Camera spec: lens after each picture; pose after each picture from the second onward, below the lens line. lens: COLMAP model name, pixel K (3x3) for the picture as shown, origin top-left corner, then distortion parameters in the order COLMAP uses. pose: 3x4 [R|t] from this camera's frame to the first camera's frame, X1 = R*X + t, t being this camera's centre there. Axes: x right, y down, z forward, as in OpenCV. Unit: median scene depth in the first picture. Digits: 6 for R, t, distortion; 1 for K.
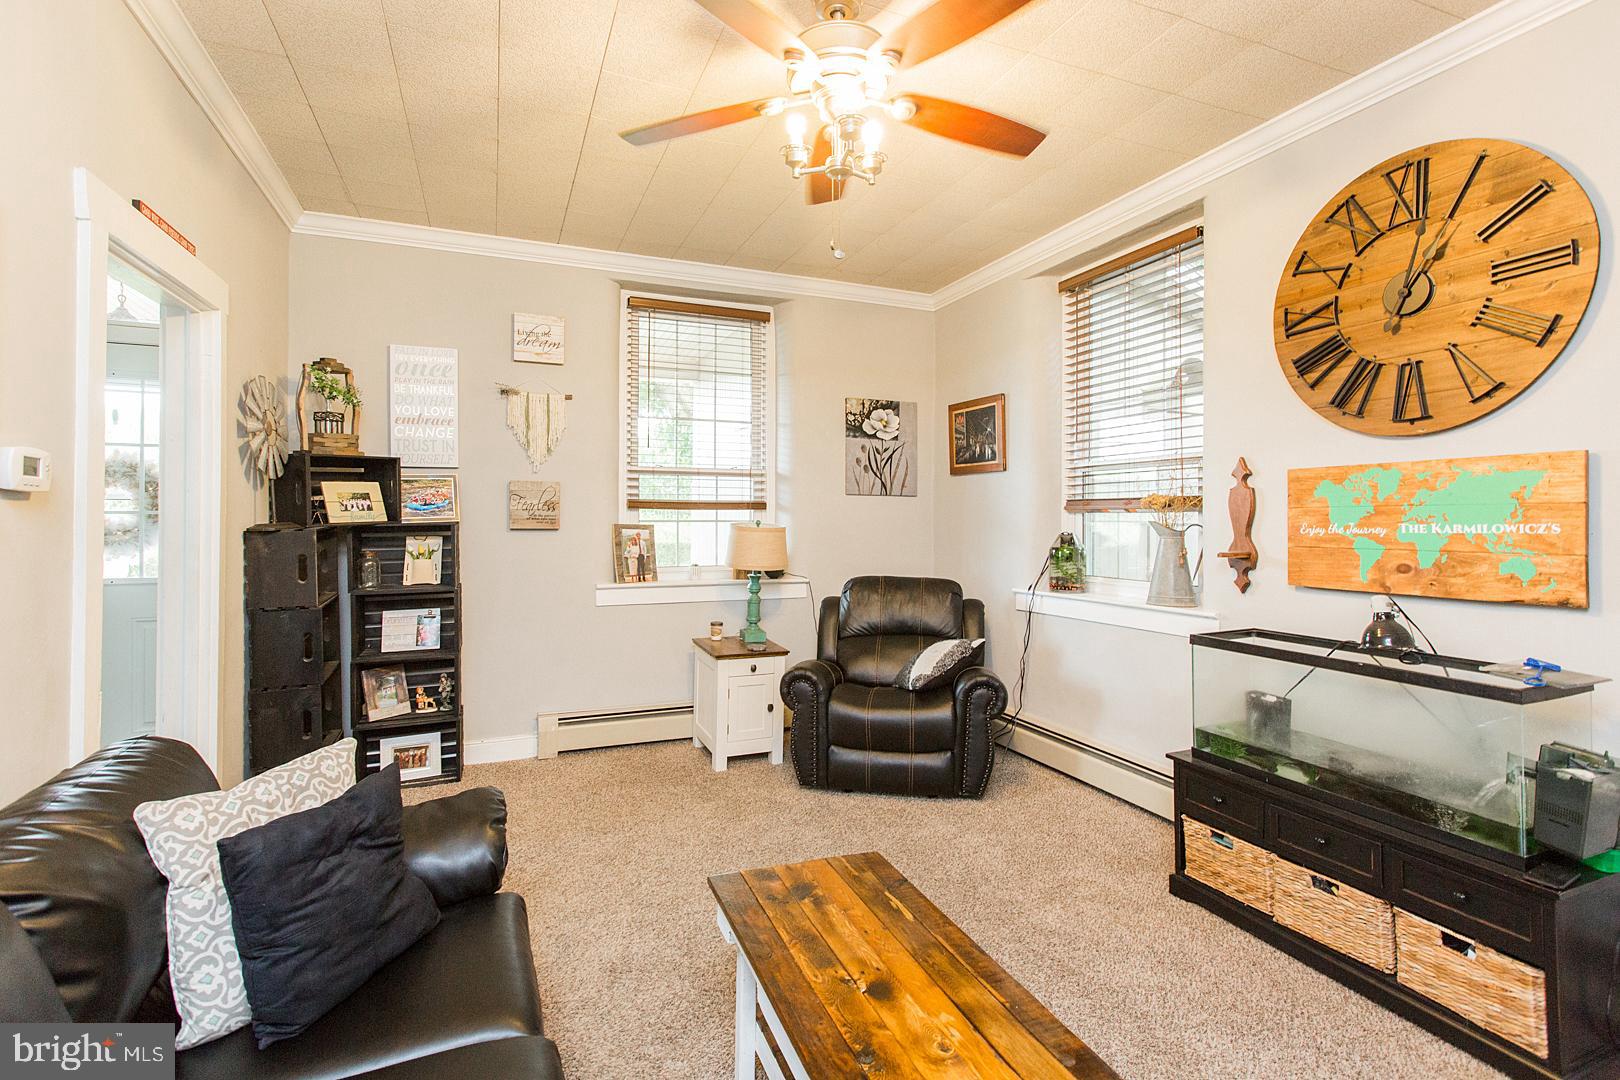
lens RADIAL K [[753.7, 0, 802.5], [0, 753.7, 511.6], [0, 0, 1]] dist [-0.001021, 0.000005]
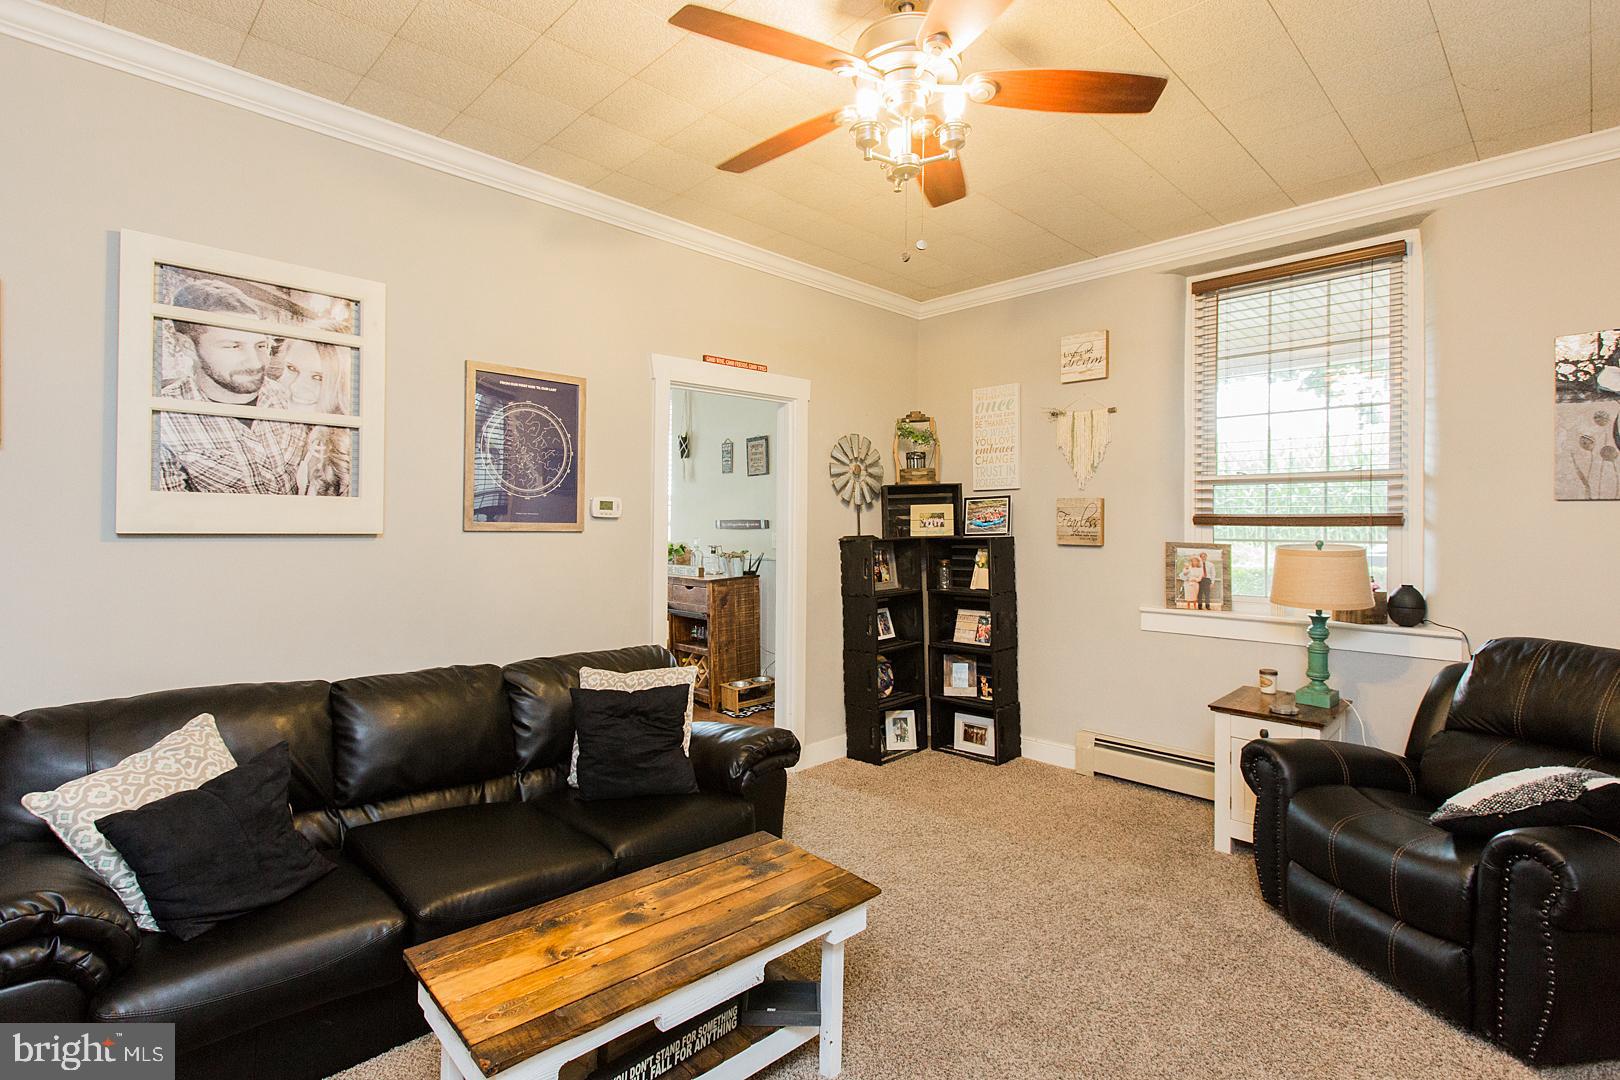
lens RADIAL K [[775.2, 0, 814.6], [0, 775.2, 521.3], [0, 0, 1]] dist [0.001162, 0.000152]
pose [[0.380889, -0.006875, -0.924595, 0.514948], [-0.003502, 0.999954, -0.008878, 0.001453], [0.924614, 0.006620, 0.380848, 0.295654]]
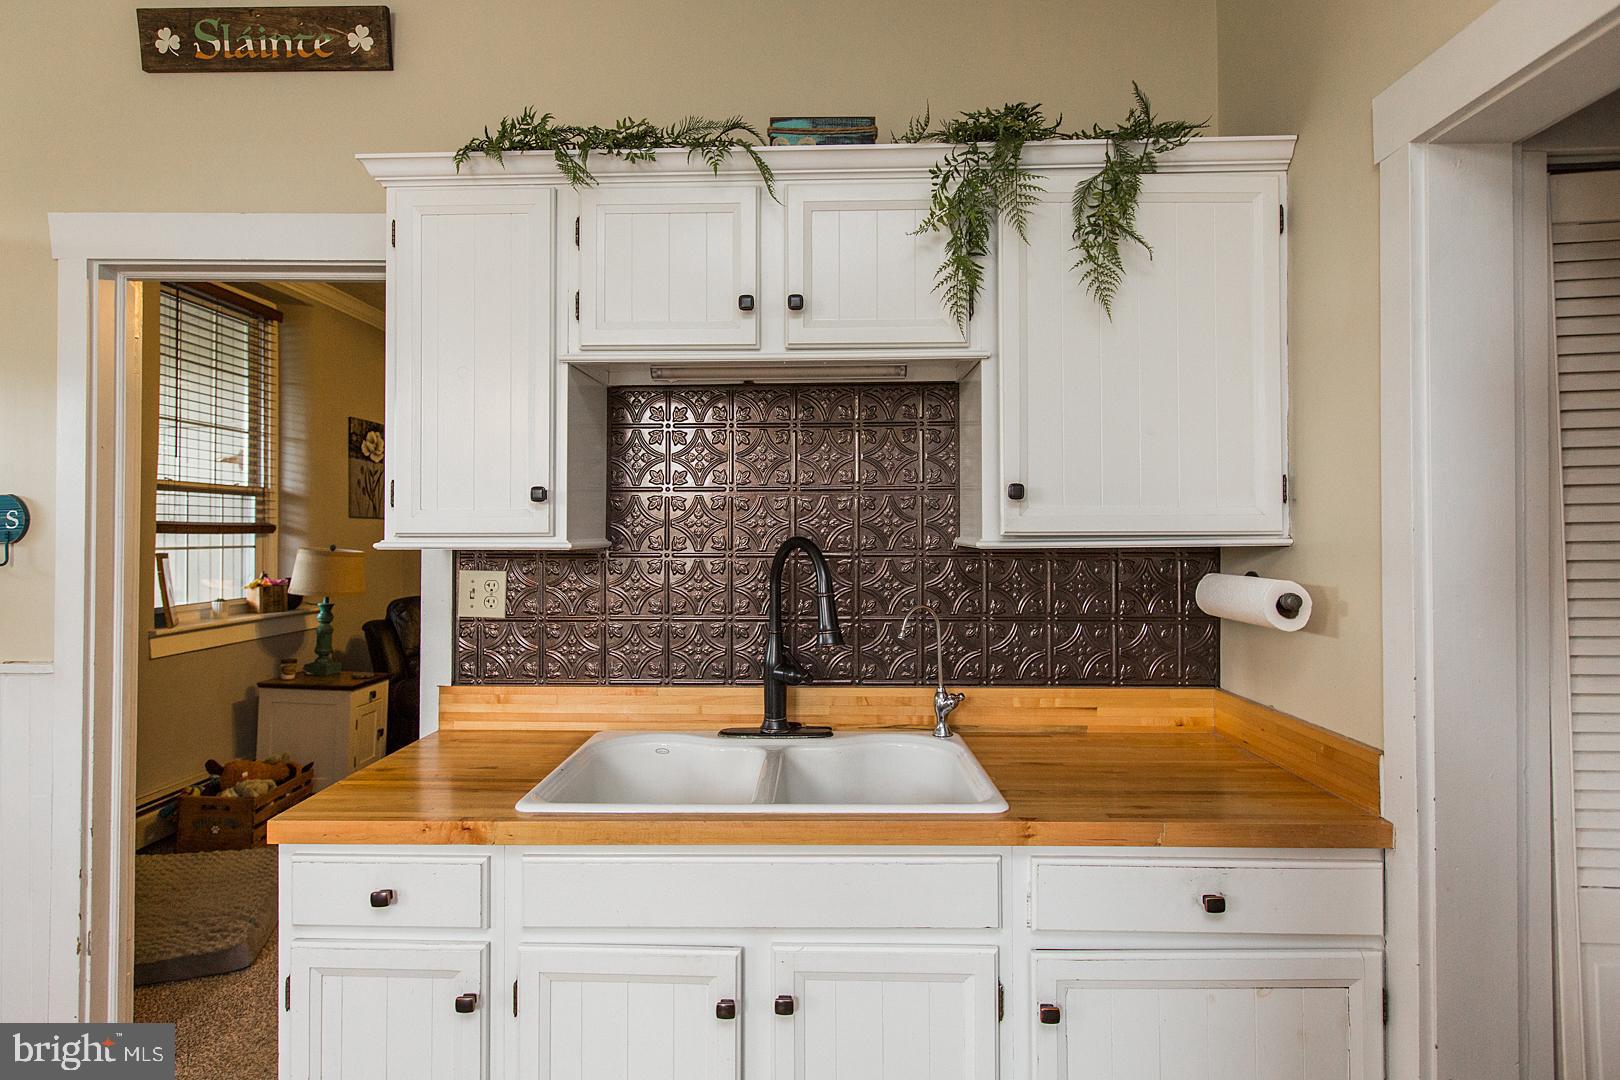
lens RADIAL K [[861.0, 0, 796.1], [0, 861.0, 531.9], [0, 0, 1]] dist [0.005631, 0.000797]
pose [[0.409691, -0.003699, 0.912217, -0.919800], [0.000418, 0.999992, 0.003867, -0.010077], [-0.912224, -0.001203, 0.409690, 0.036882]]
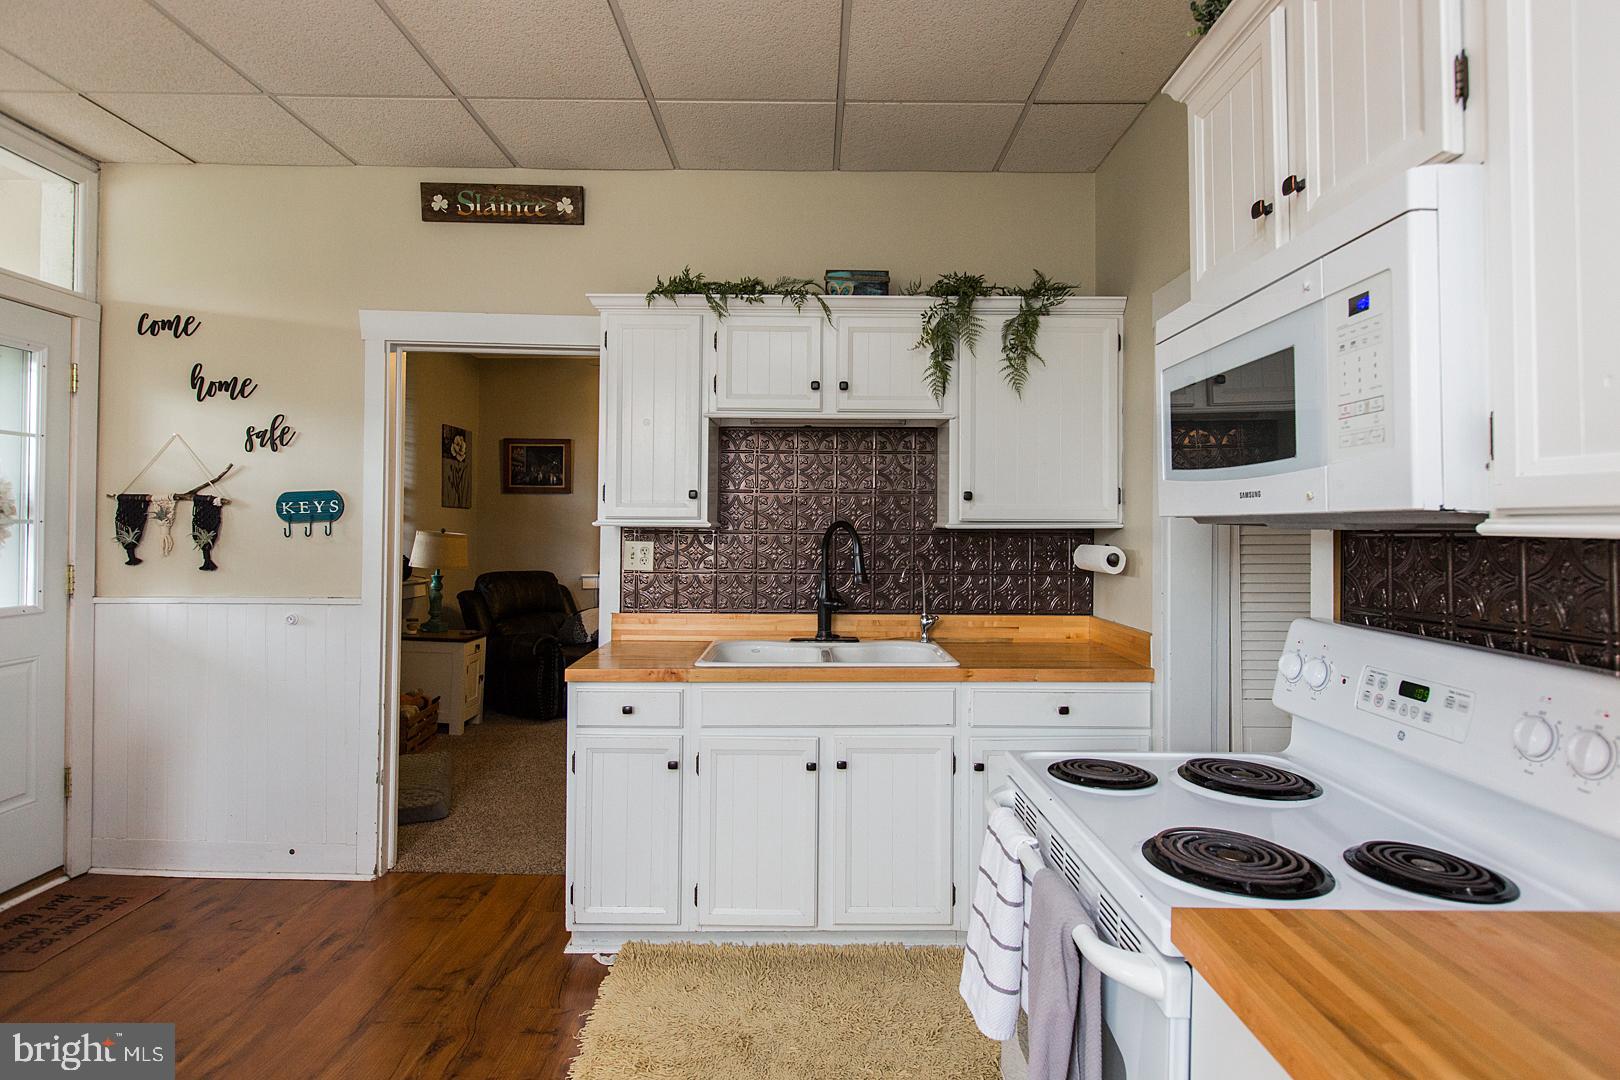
lens RADIAL K [[868.7, 0, 815.7], [0, 868.7, 528.6], [0, 0, 1]] dist [0.001158, 0.000652]
pose [[0.370384, -0.003089, 0.928873, -1.268207], [-0.008914, 0.999937, 0.006879, -0.003340], [-0.928836, -0.010828, 0.370333, -0.052603]]
